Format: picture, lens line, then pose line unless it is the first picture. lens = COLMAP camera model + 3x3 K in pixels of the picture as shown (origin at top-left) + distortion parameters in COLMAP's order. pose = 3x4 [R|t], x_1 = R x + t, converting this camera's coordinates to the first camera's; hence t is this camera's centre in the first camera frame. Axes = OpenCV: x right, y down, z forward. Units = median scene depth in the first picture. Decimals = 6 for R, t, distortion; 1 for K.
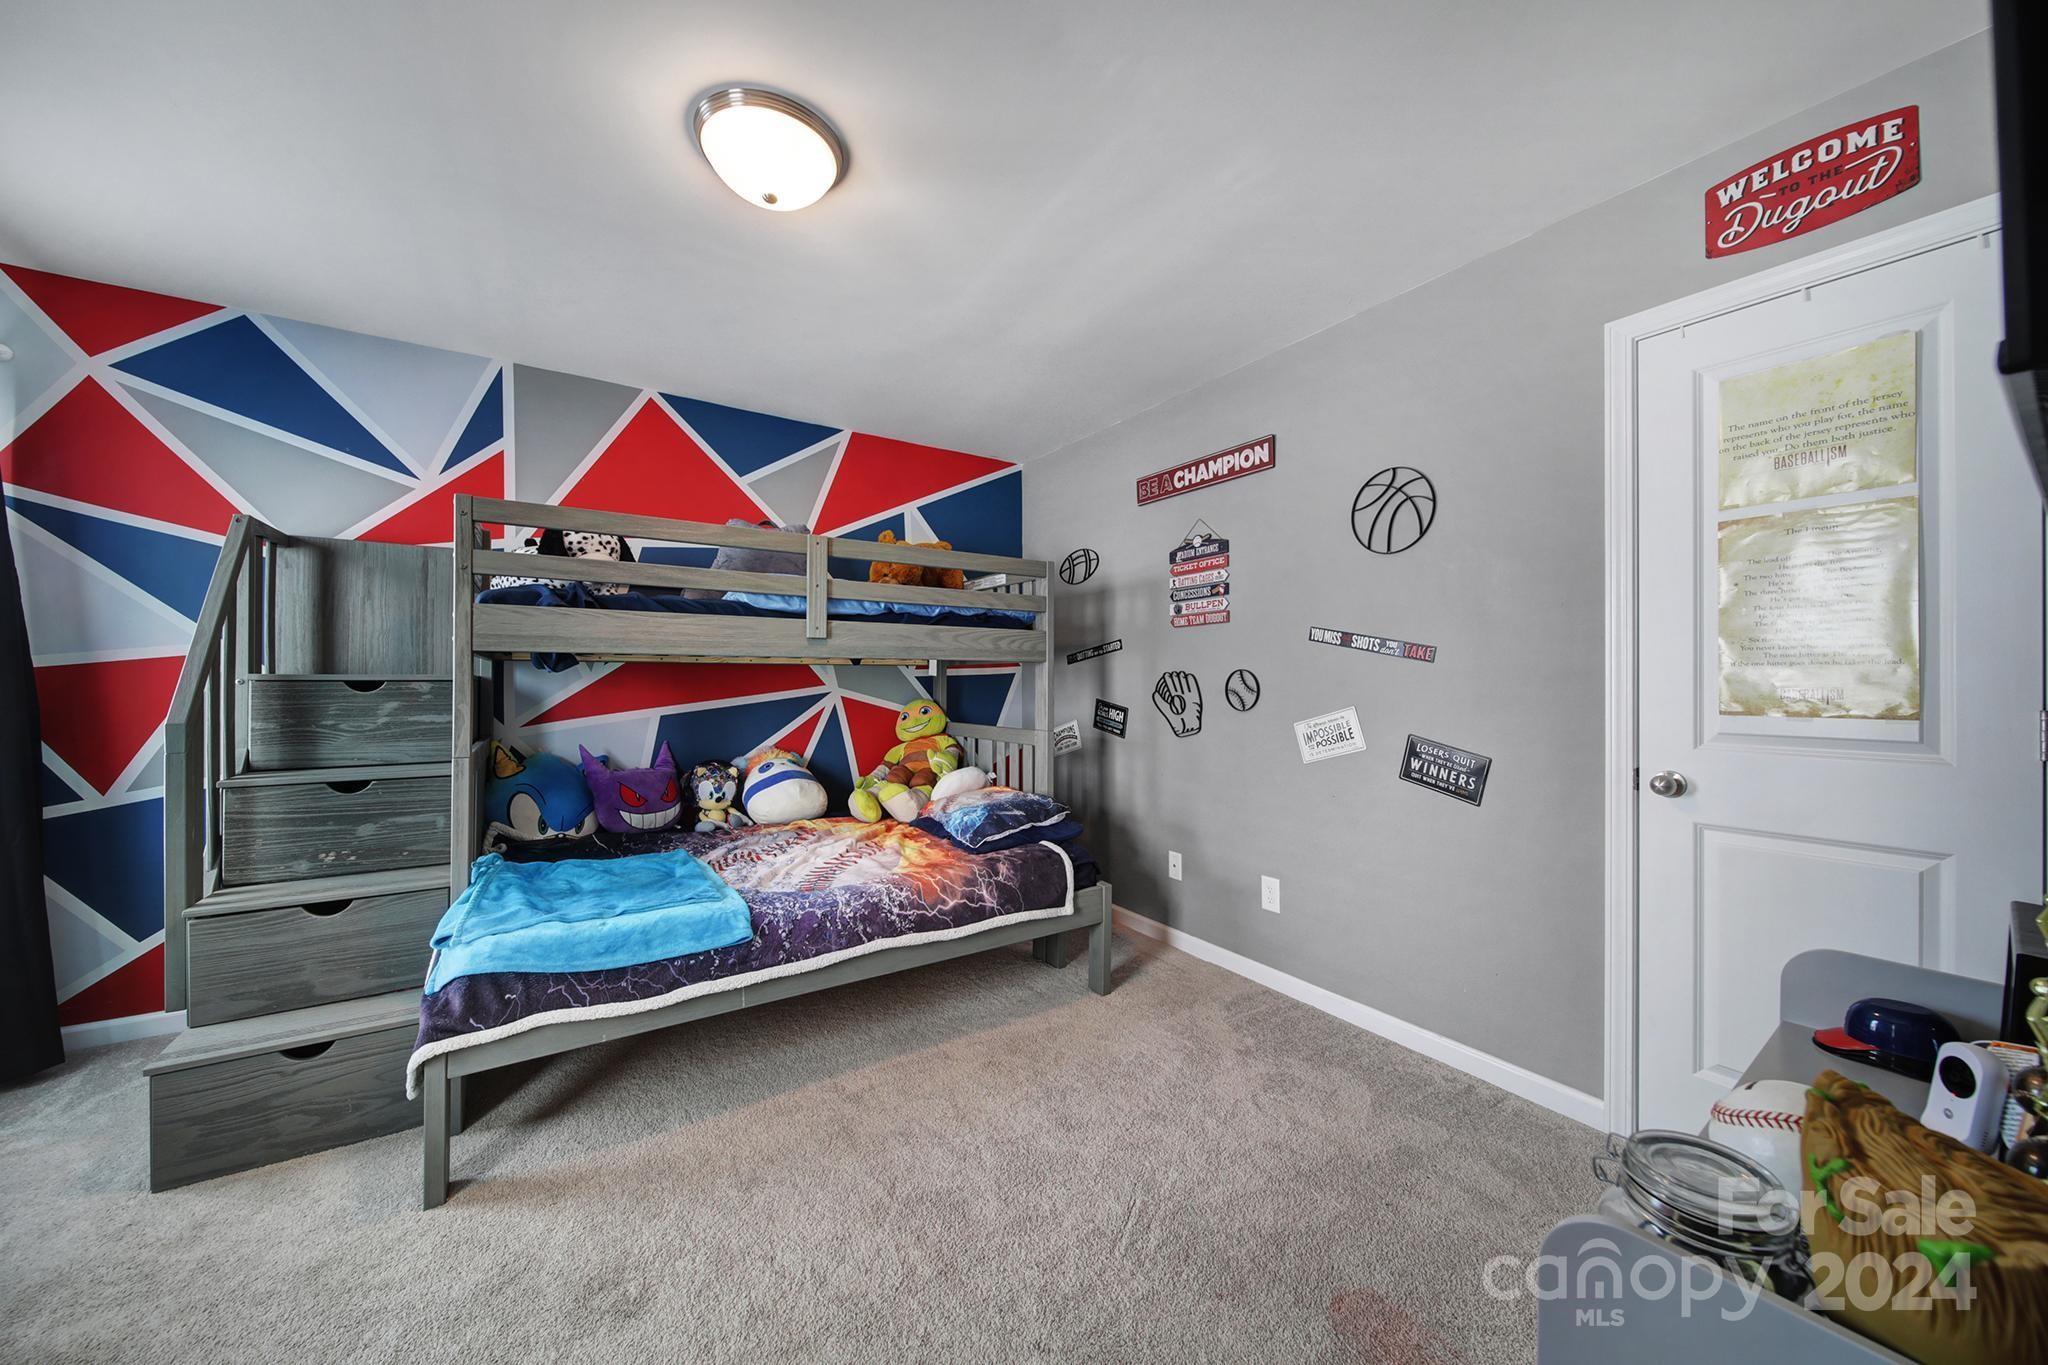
lens RADIAL K [[731.9, 0, 1025.5], [0, 731.9, 679.2], [0, 0, 1]] dist [0.001590, -0.000031]
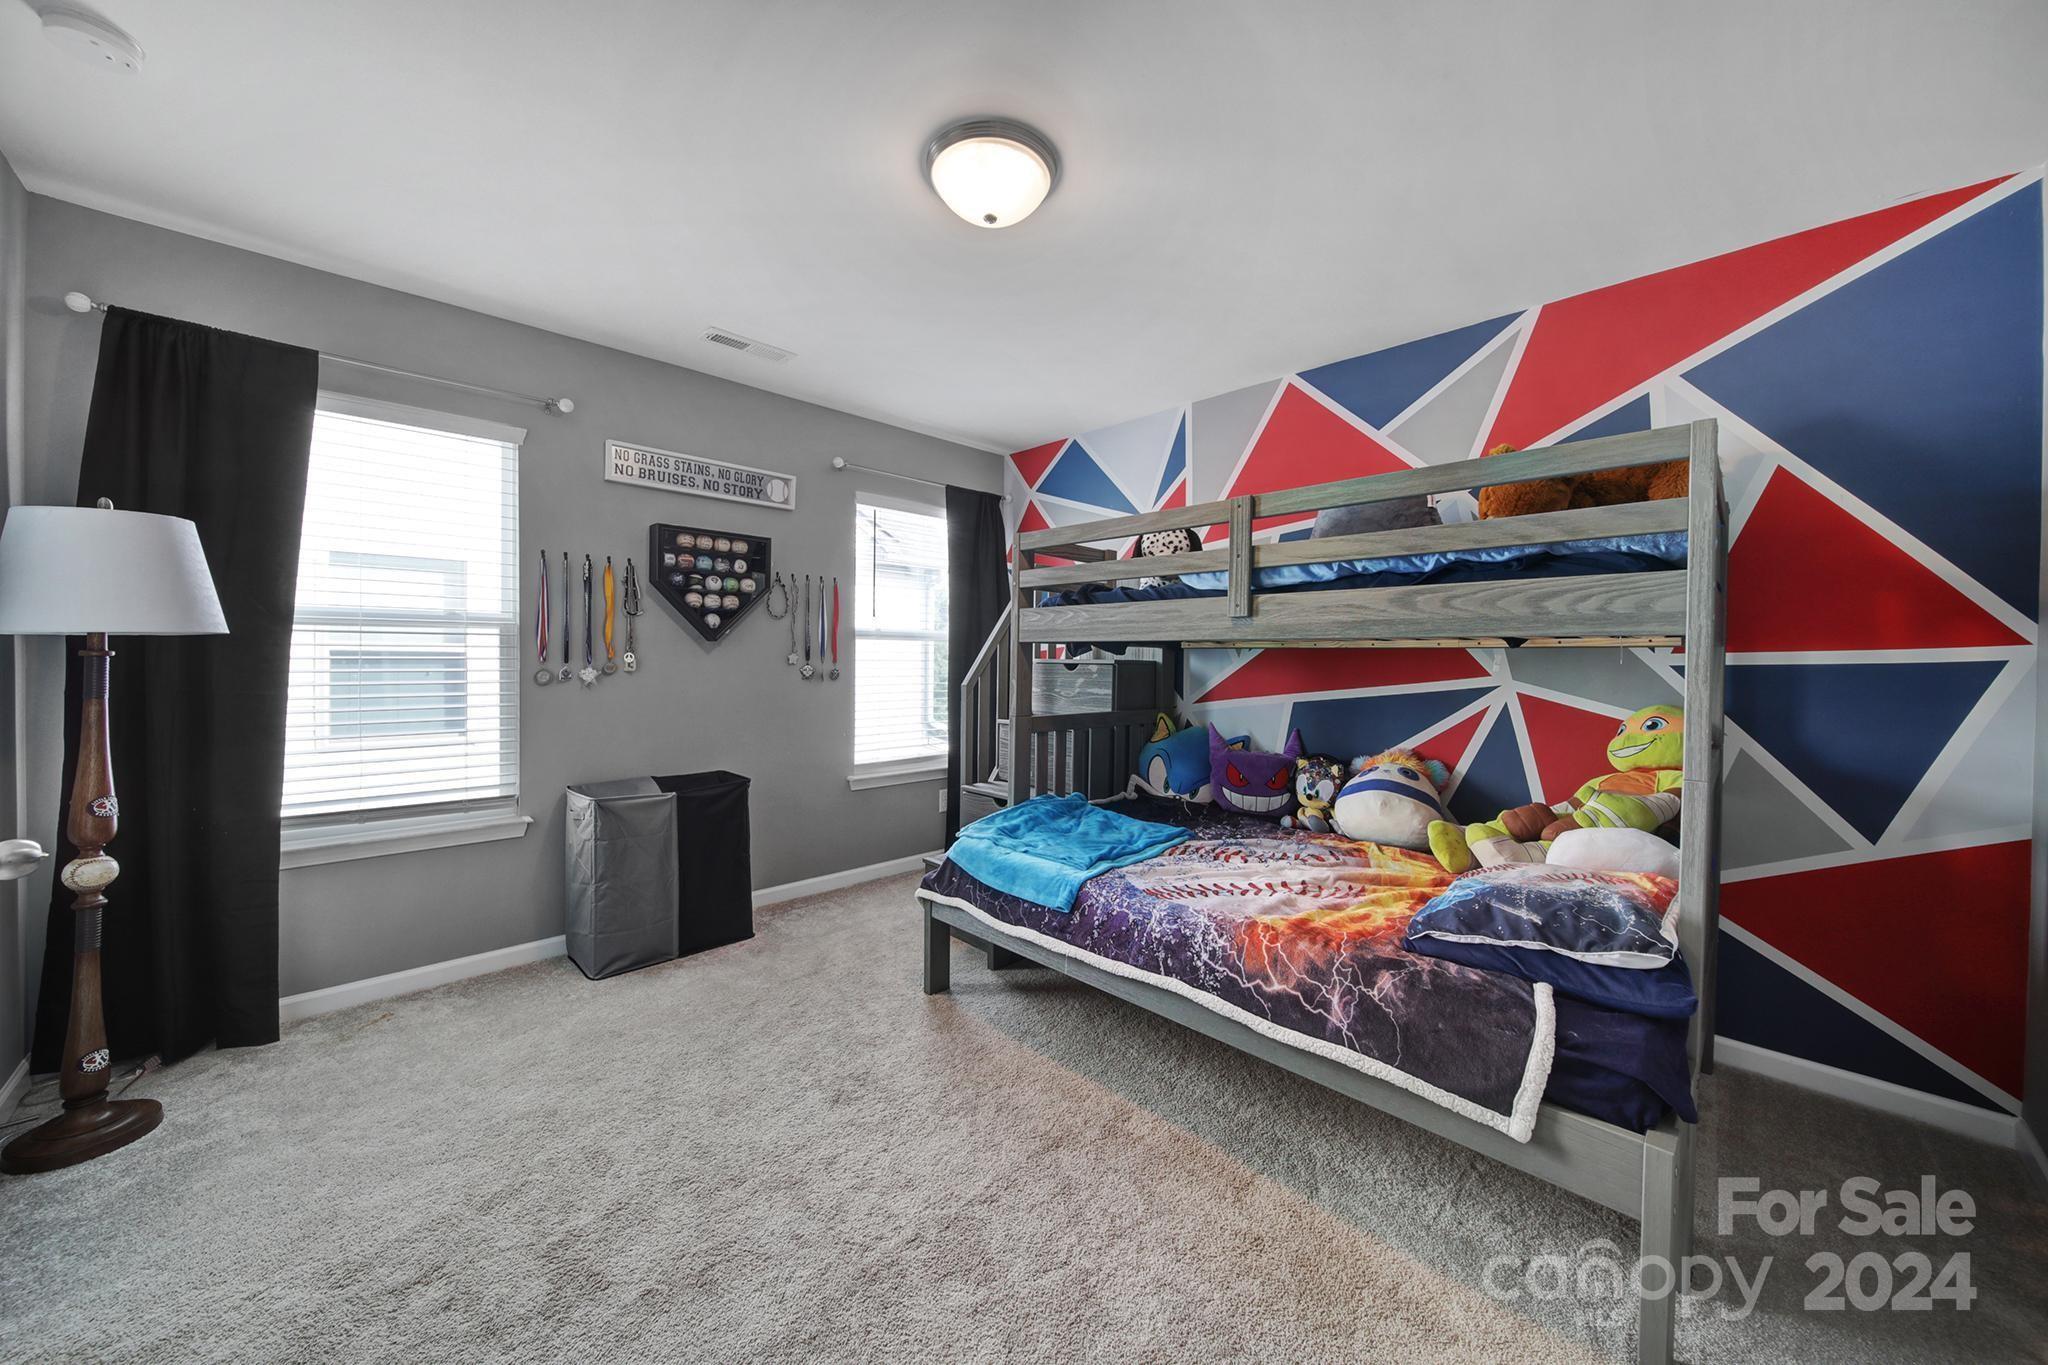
lens RADIAL K [[721.9, 0, 1024.8], [0, 721.9, 668.7], [0, 0, 1]] dist [-0.002792, -0.000887]
pose [[0.189188, 0.013244, -0.981852, 0.463798], [-0.013210, 0.999853, 0.010941, -0.001675], [0.981852, 0.010900, 0.189335, 0.555034]]
